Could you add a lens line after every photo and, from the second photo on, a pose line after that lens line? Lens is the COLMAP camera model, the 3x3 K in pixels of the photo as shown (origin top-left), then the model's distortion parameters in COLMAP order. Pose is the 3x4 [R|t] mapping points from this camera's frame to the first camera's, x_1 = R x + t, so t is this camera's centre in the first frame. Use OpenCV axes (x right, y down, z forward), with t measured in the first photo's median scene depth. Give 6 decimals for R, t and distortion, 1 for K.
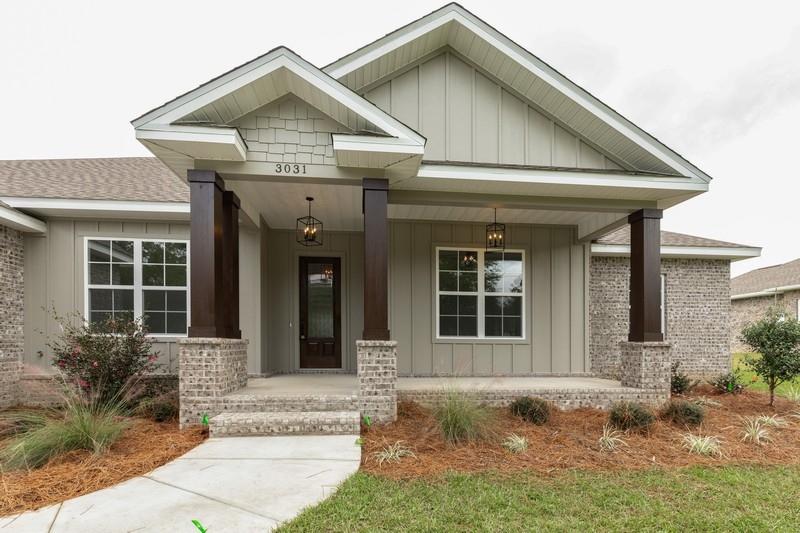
lens RADIAL K [[369.9, 0, 398.8], [0, 369.9, 330.8], [0, 0, 1]] dist [0.007694, 0.000108]
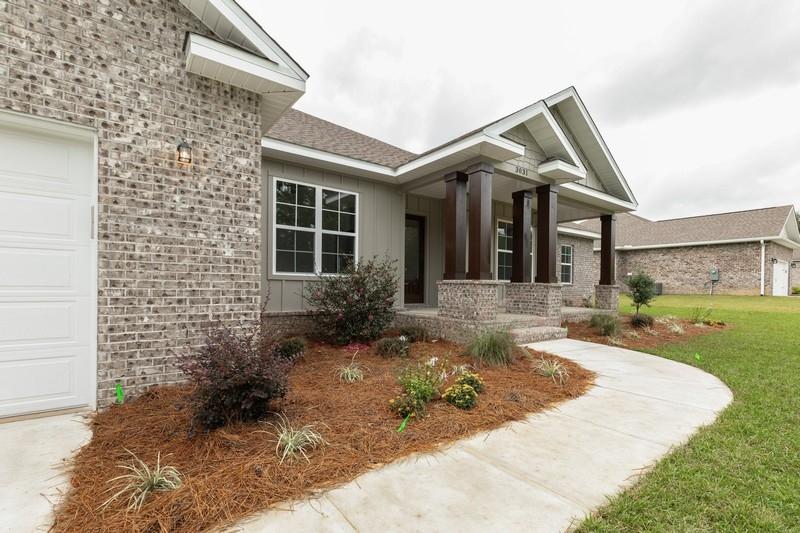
lens RADIAL K [[369.9, 0, 410.2], [0, 369.9, 274.9], [0, 0, 1]] dist [0.007694, 0.000108]
pose [[0.869268, 0.021246, 0.493885, -0.999718], [-0.031448, 0.999429, 0.012356, -0.008429], [-0.493340, -0.026272, 0.869440, -0.083386]]
